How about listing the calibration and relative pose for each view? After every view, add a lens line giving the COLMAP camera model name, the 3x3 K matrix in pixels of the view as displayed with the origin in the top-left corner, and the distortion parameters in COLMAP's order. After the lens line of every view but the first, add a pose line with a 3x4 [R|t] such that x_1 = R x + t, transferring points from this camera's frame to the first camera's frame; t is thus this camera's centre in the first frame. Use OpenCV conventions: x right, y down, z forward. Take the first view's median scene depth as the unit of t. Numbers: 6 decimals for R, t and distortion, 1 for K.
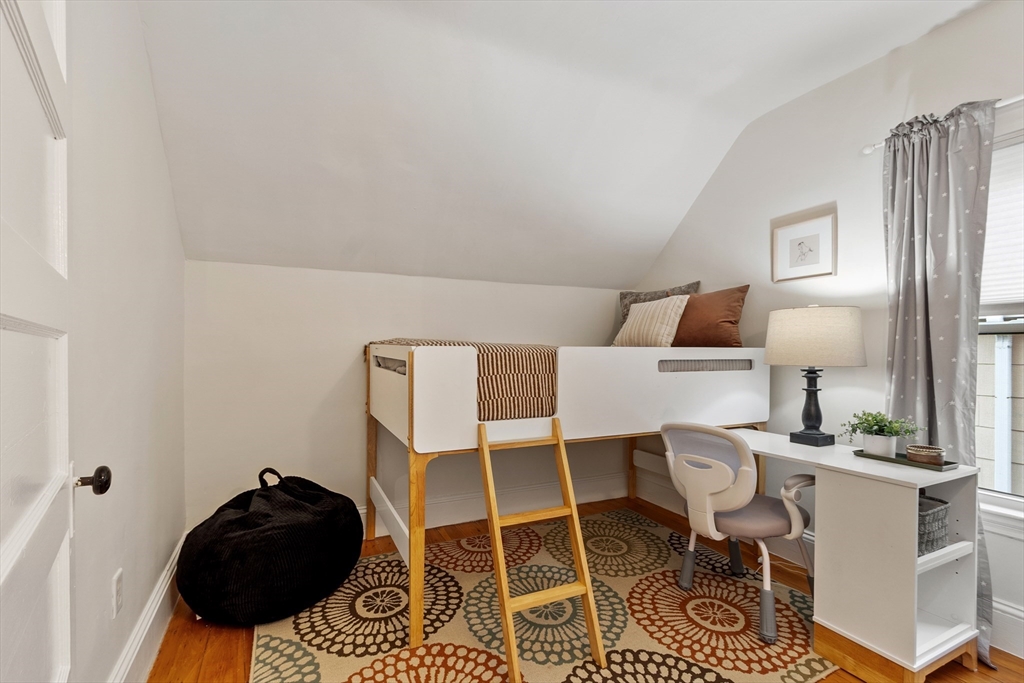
lens RADIAL K [[447.2, 0, 507.2], [0, 447.2, 349.3], [0, 0, 1]] dist [0.000206, 0.001167]
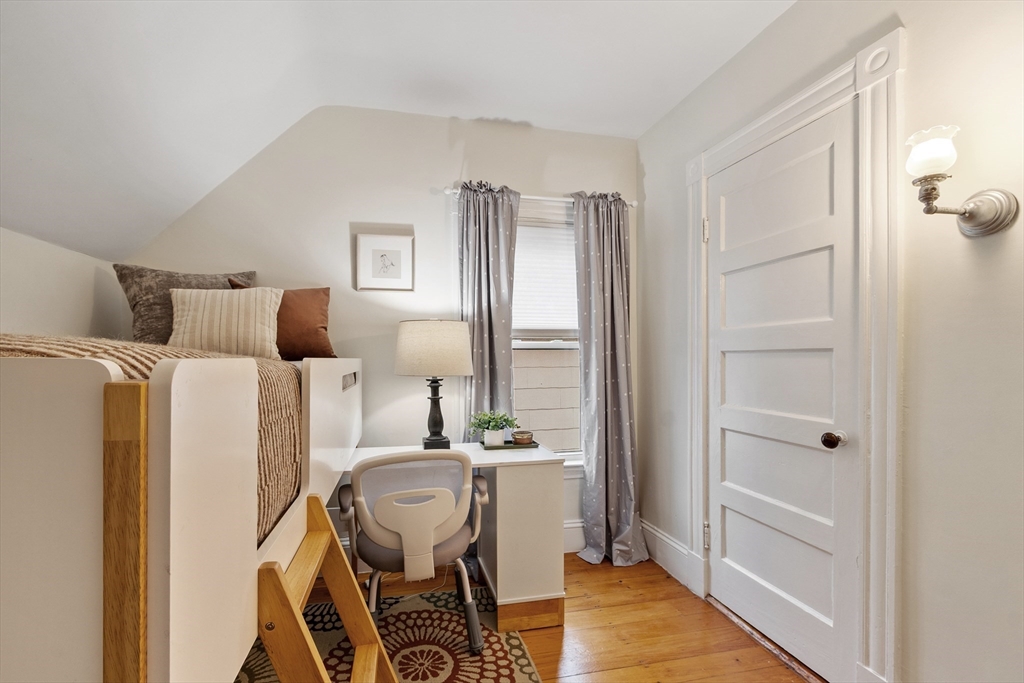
lens RADIAL K [[447.2, 0, 493.1], [0, 447.2, 360.5], [0, 0, 1]] dist [0.000206, 0.001167]
pose [[0.250784, -0.006184, 0.968023, -0.319400], [0.002109, 0.999981, 0.005841, -0.004778], [-0.968041, 0.000577, 0.250793, 0.608666]]
